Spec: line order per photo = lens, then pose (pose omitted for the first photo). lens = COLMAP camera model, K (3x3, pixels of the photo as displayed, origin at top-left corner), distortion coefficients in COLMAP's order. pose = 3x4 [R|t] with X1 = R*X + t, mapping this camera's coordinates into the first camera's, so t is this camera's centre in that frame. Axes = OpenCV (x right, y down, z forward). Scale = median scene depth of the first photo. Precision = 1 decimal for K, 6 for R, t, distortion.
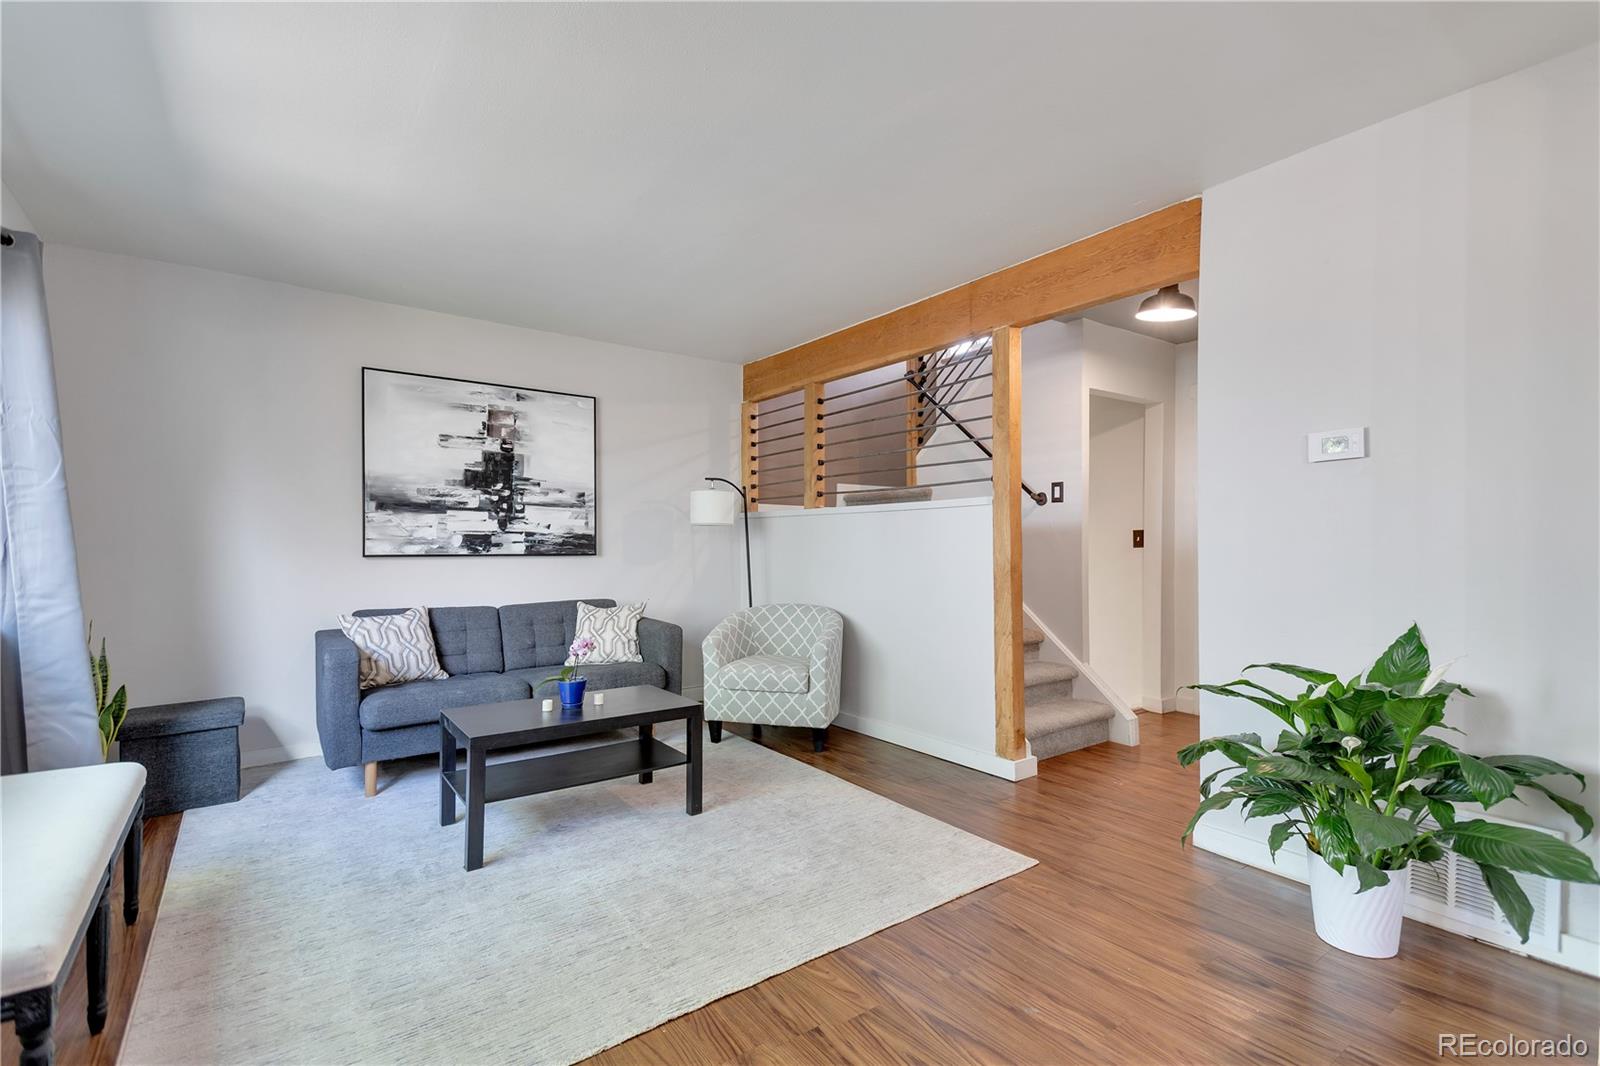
lens RADIAL K [[723.6, 0, 847.4], [0, 723.6, 558.3], [0, 0, 1]] dist [0.022045, -0.001126]
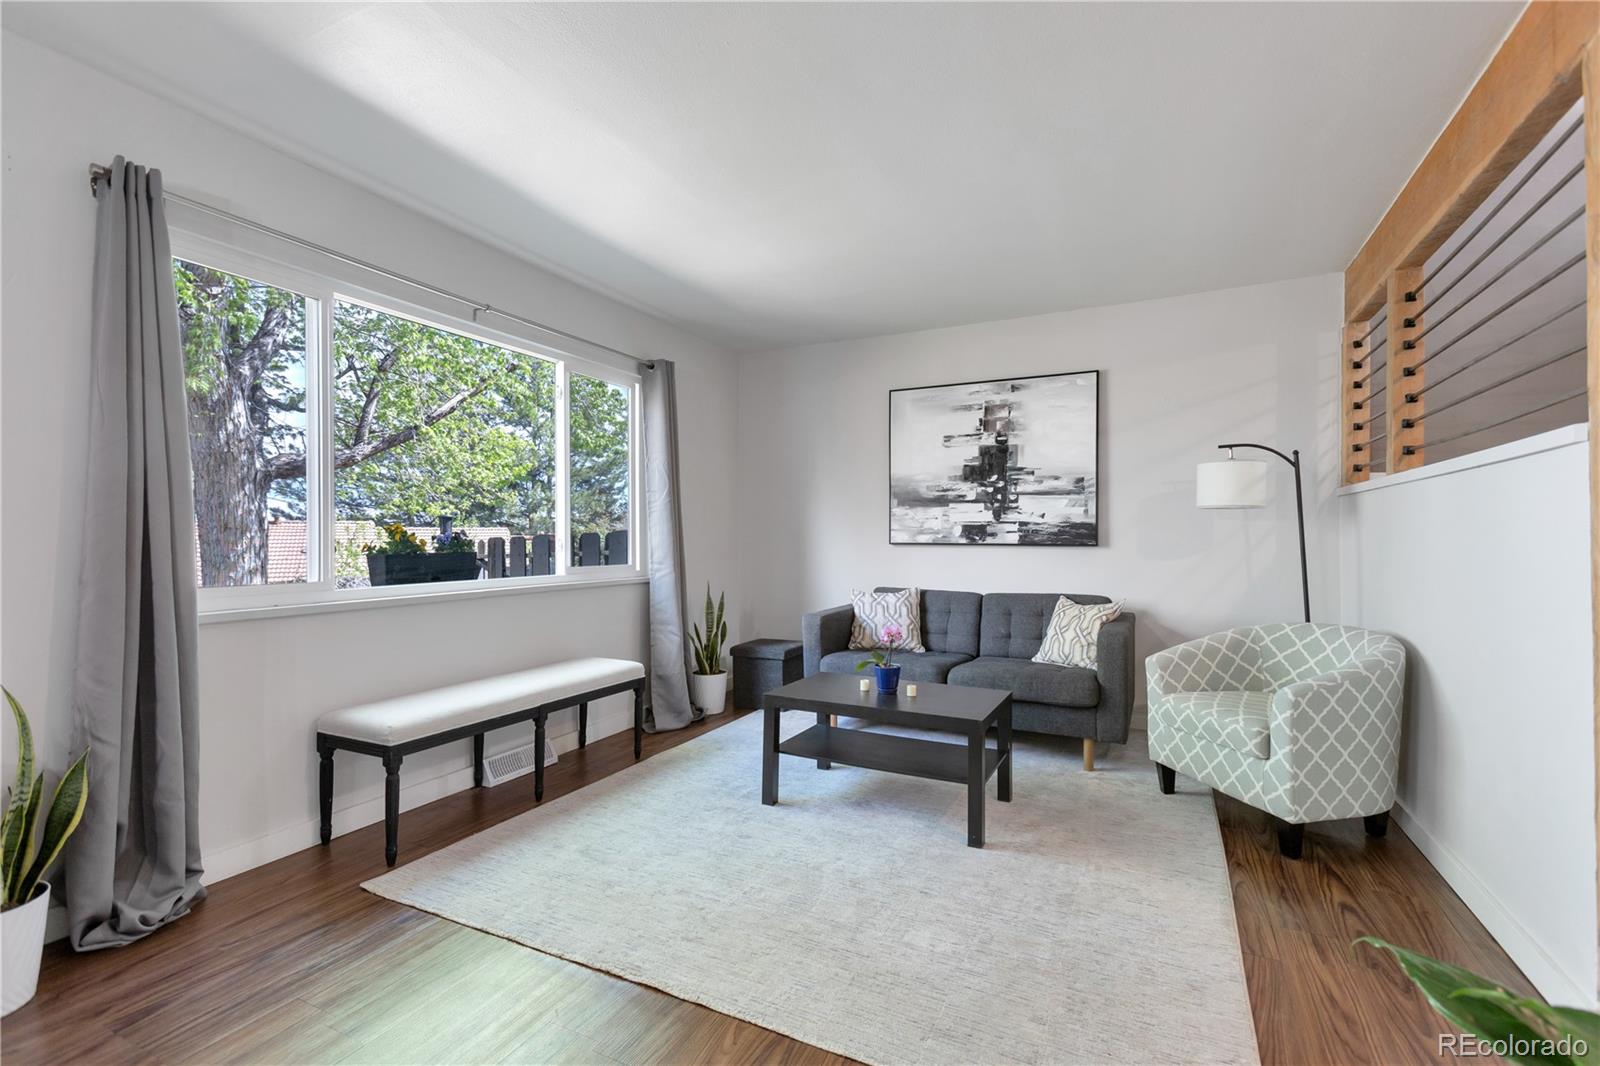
lens RADIAL K [[723.6, 0, 808.2], [0, 723.6, 543.7], [0, 0, 1]] dist [0.022045, -0.001126]
pose [[0.425921, 0.010814, -0.904696, 0.348130], [-0.018581, 0.999822, 0.003204, -0.003914], [0.904570, 0.015445, 0.426046, 0.324704]]
